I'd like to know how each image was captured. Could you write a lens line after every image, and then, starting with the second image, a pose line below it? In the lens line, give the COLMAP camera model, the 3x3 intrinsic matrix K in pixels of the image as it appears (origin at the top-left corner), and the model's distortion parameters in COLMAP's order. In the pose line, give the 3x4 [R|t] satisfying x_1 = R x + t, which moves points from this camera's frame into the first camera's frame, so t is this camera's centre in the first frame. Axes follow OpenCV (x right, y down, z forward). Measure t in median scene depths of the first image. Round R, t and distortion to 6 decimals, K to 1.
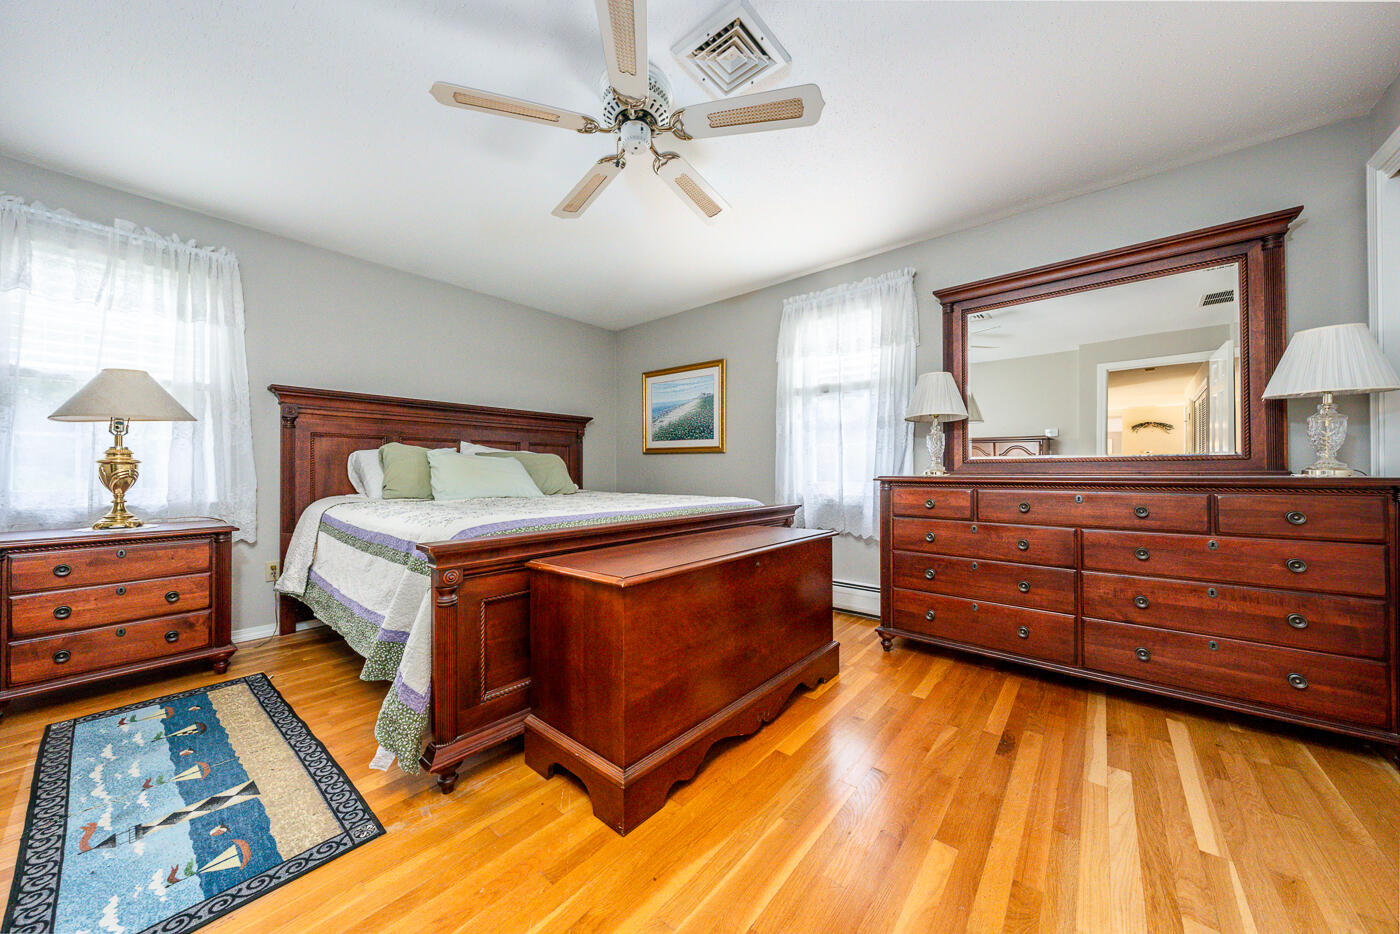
lens RADIAL K [[480.9, 0, 692.7], [0, 480.9, 469.0], [0, 0, 1]] dist [0.000819, -0.000511]
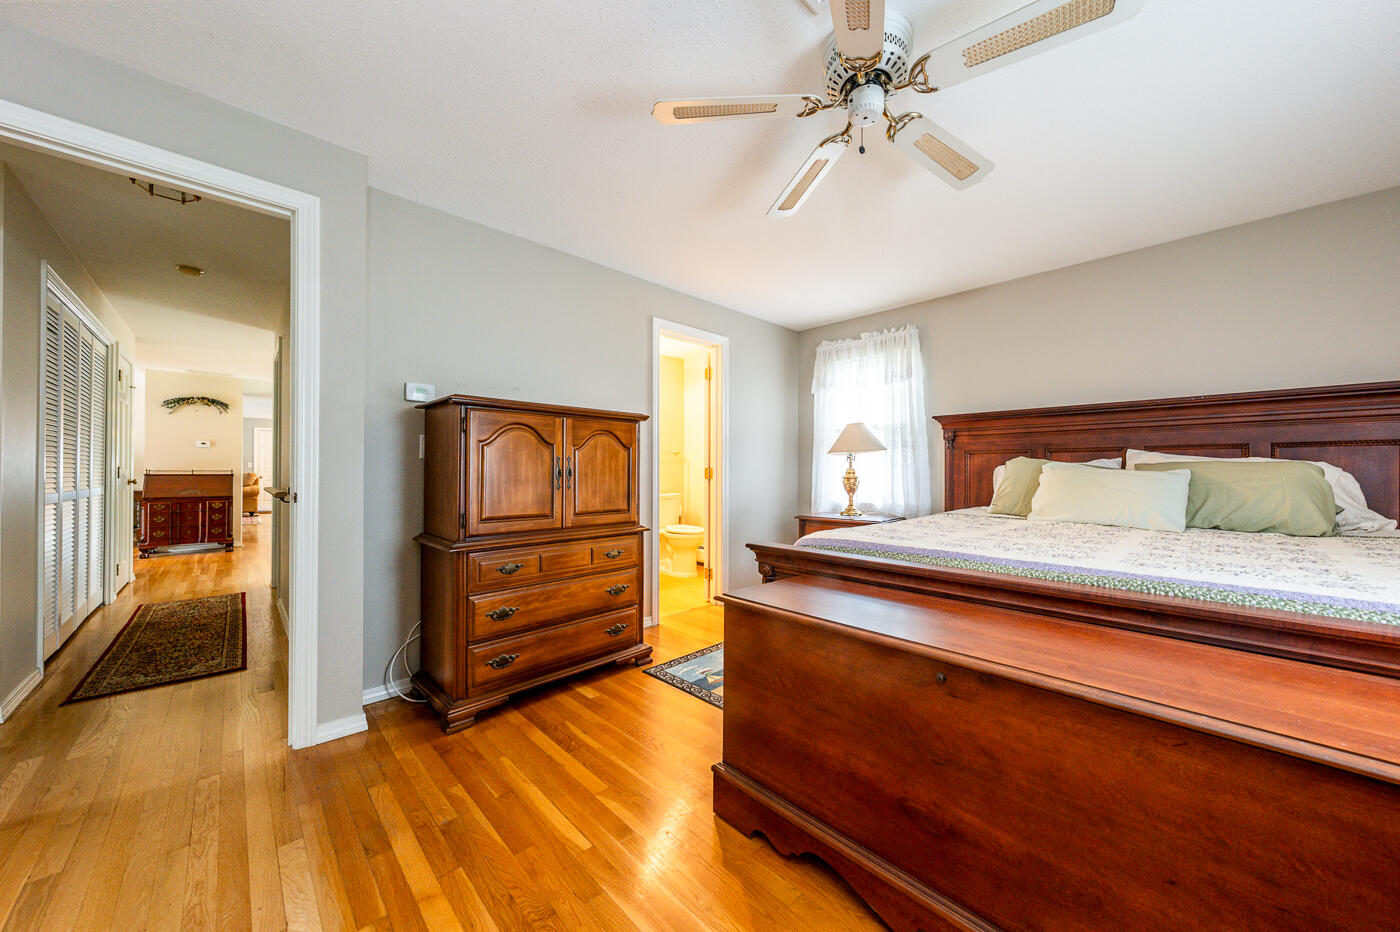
lens RADIAL K [[480.9, 0, 691.7], [0, 480.9, 465.0], [0, 0, 1]] dist [0.000819, -0.000511]
pose [[-0.101868, -0.017744, -0.994640, 0.487834], [-0.003244, 0.999842, -0.017505, -0.021888], [0.994793, 0.001443, -0.101909, 0.510272]]
